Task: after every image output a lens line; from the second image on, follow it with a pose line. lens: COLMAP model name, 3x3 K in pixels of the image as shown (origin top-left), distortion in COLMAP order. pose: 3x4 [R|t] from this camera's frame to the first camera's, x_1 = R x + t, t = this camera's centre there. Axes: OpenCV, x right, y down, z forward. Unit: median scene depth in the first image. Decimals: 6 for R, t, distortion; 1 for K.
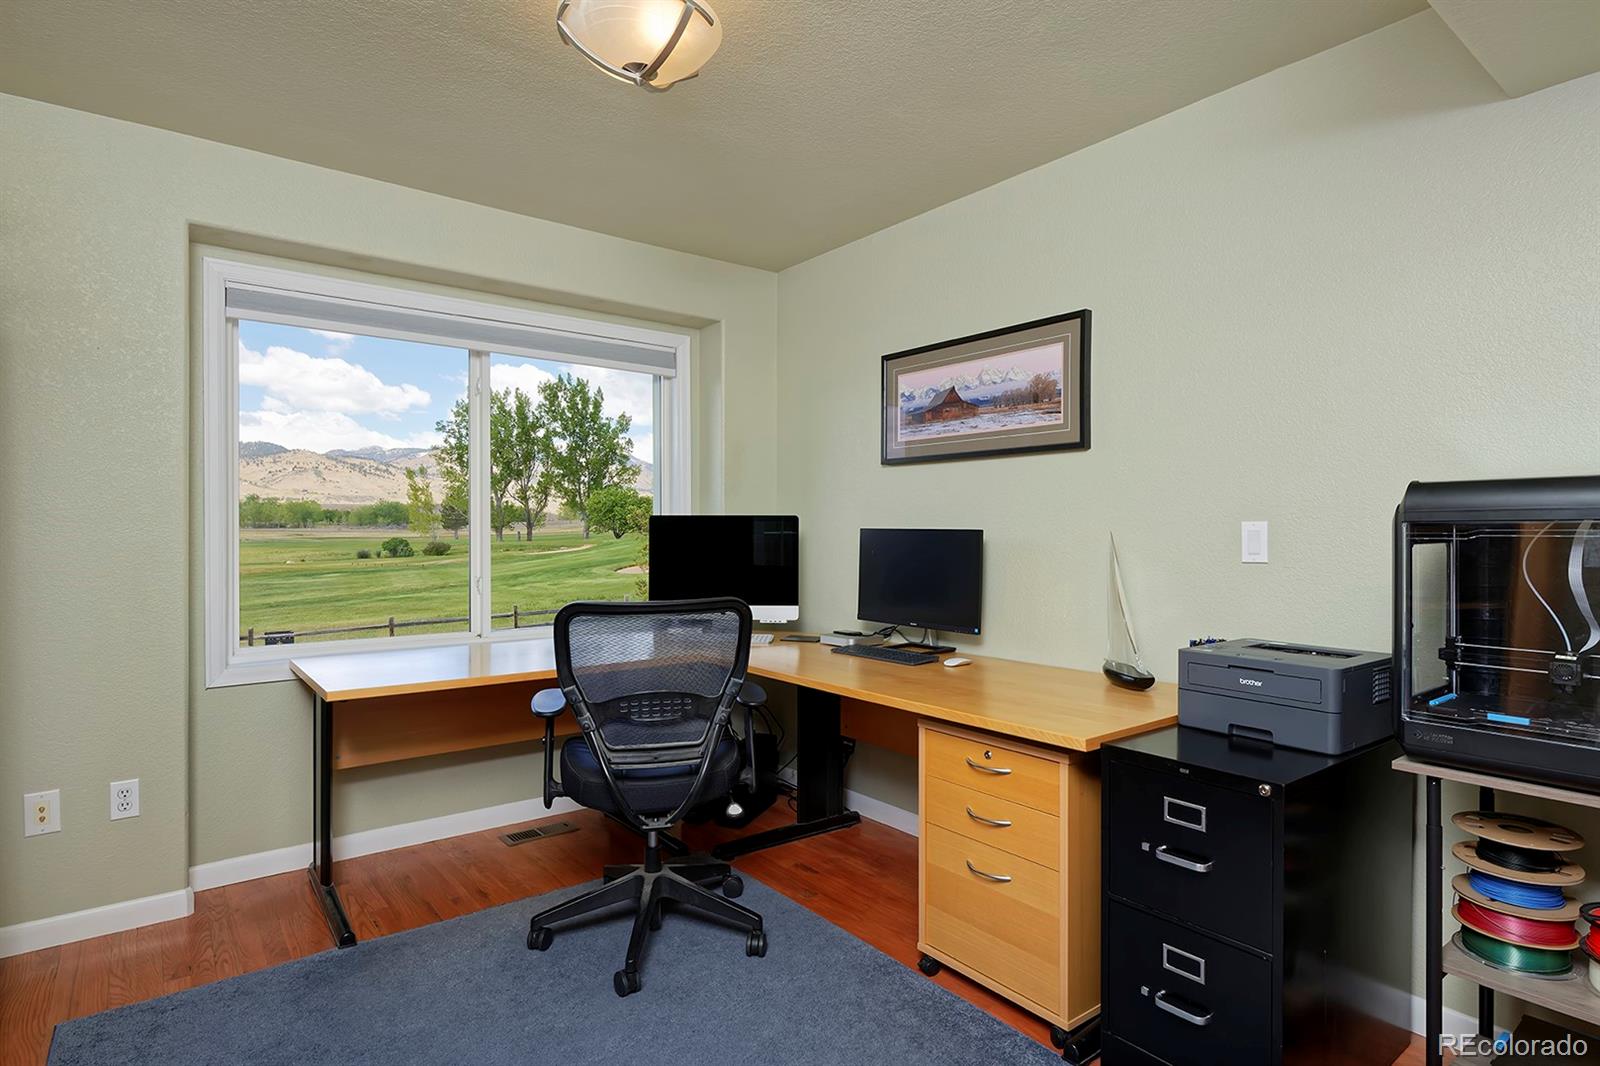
lens RADIAL K [[841.5, 0, 811.4], [0, 841.5, 531.3], [0, 0, 1]] dist [-0.002453, -0.001465]
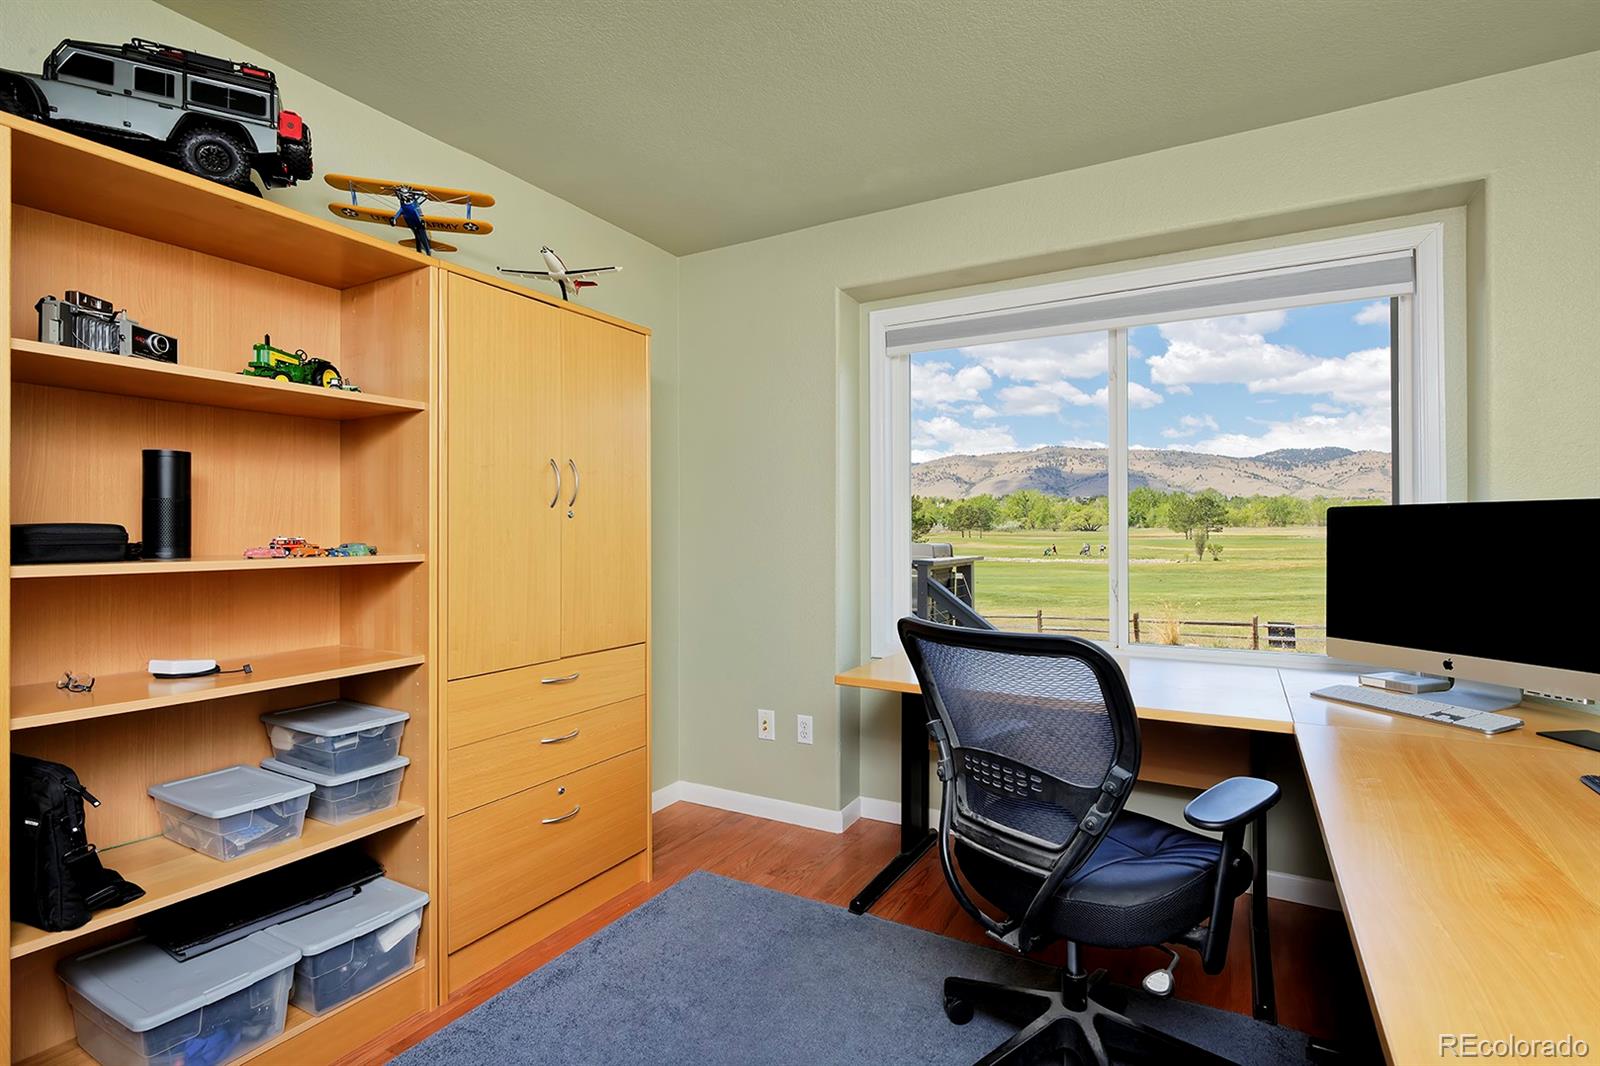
lens RADIAL K [[760.8, 0, 804.4], [0, 760.8, 530.3], [0, 0, 1]] dist [-0.006980, -0.000716]
pose [[0.377174, -0.003183, -0.926137, 0.303311], [0.004573, 0.999988, -0.001574, -0.000106], [0.926131, -0.003641, 0.377184, 0.512962]]
